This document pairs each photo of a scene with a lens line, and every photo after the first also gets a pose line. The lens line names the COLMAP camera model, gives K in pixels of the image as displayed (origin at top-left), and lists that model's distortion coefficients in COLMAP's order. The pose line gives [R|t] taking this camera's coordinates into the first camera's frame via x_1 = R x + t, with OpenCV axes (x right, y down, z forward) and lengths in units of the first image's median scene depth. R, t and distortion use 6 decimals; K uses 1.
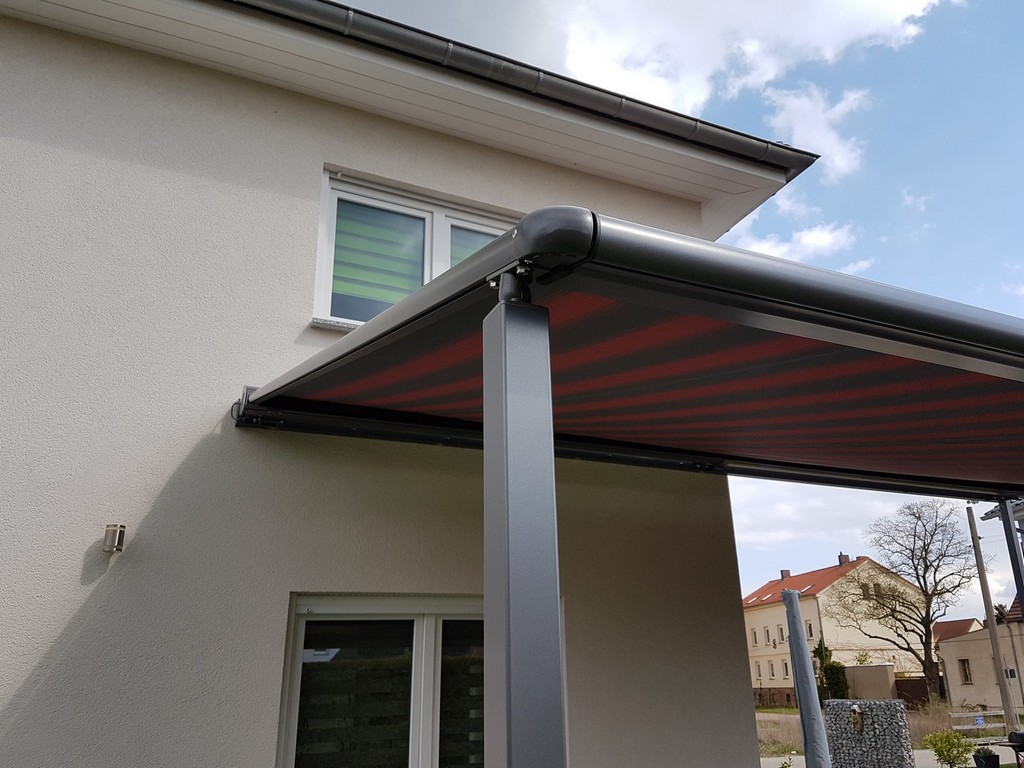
lens RADIAL K [[782.0, 0, 512.0], [0, 782.0, 384.0], [0, 0, 1]] dist [0.132463, -0.249475]
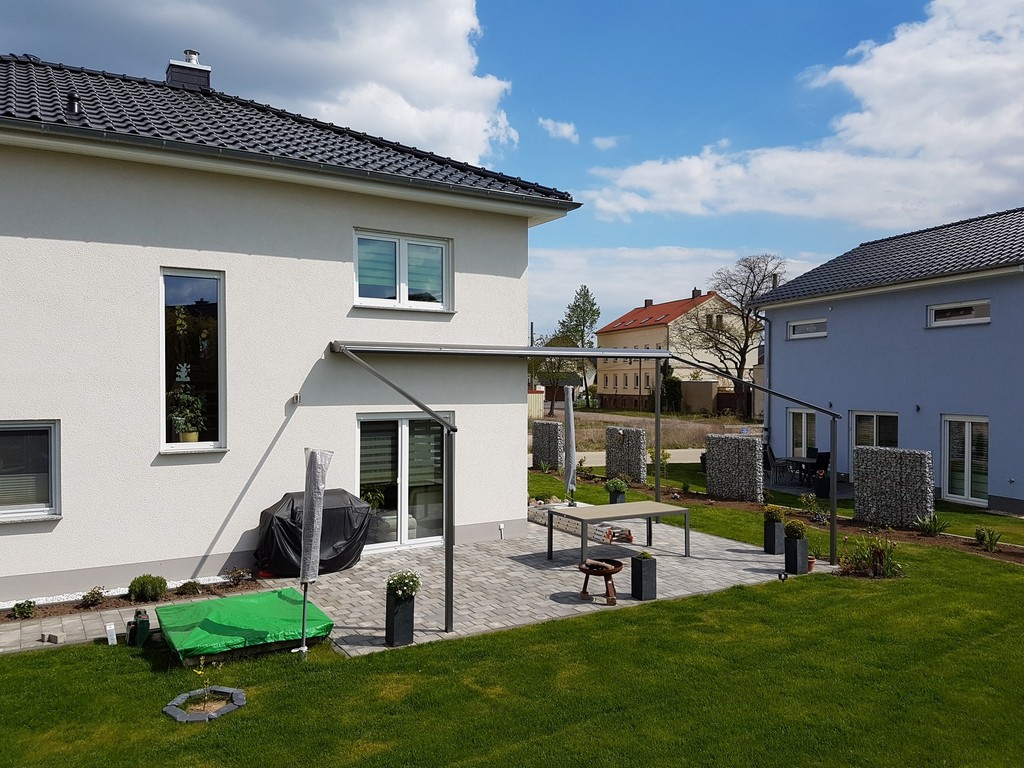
lens RADIAL K [[782.0, 0, 512.0], [0, 782.0, 384.0], [0, 0, 1]] dist [0.132463, -0.249475]
pose [[0.990418, 0.016718, 0.137089, -0.008492], [-0.064261, 0.934427, 0.350310, -0.063061], [-0.122243, -0.355762, 0.926547, -0.120650]]
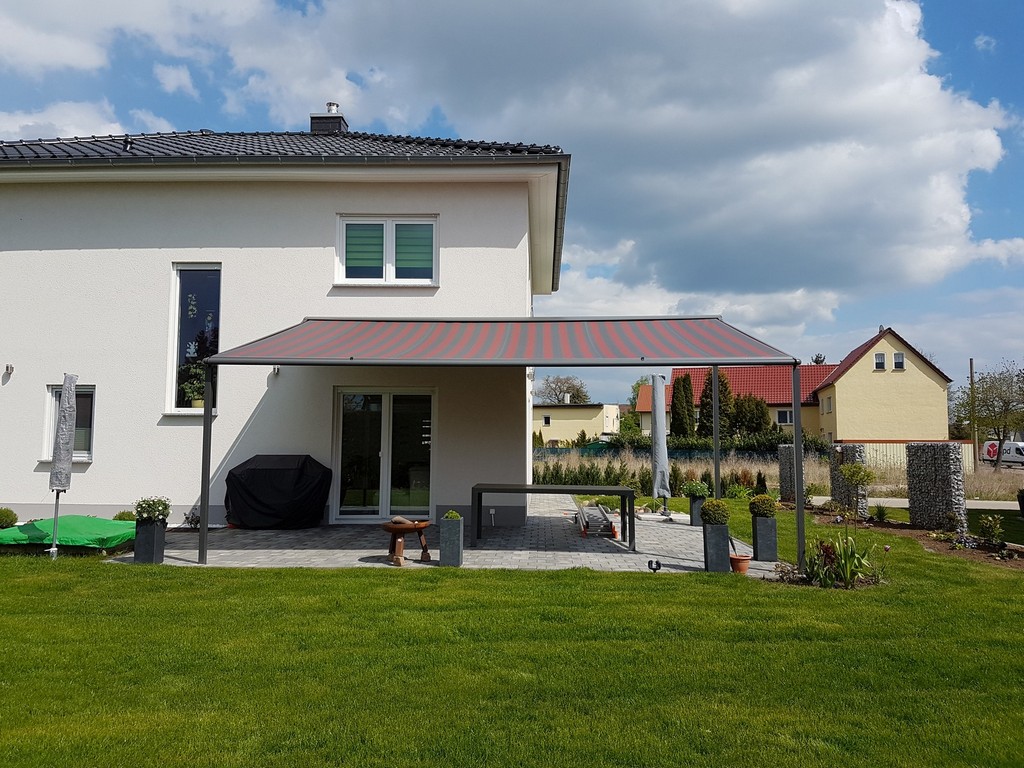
lens RADIAL K [[782.0, 0, 512.0], [0, 782.0, 384.0], [0, 0, 1]] dist [0.132463, -0.249475]
pose [[0.894304, -0.014071, -0.447239, 0.126908], [0.138127, 0.959373, 0.246018, -0.026719], [0.425607, -0.281791, 0.859914, -0.092409]]
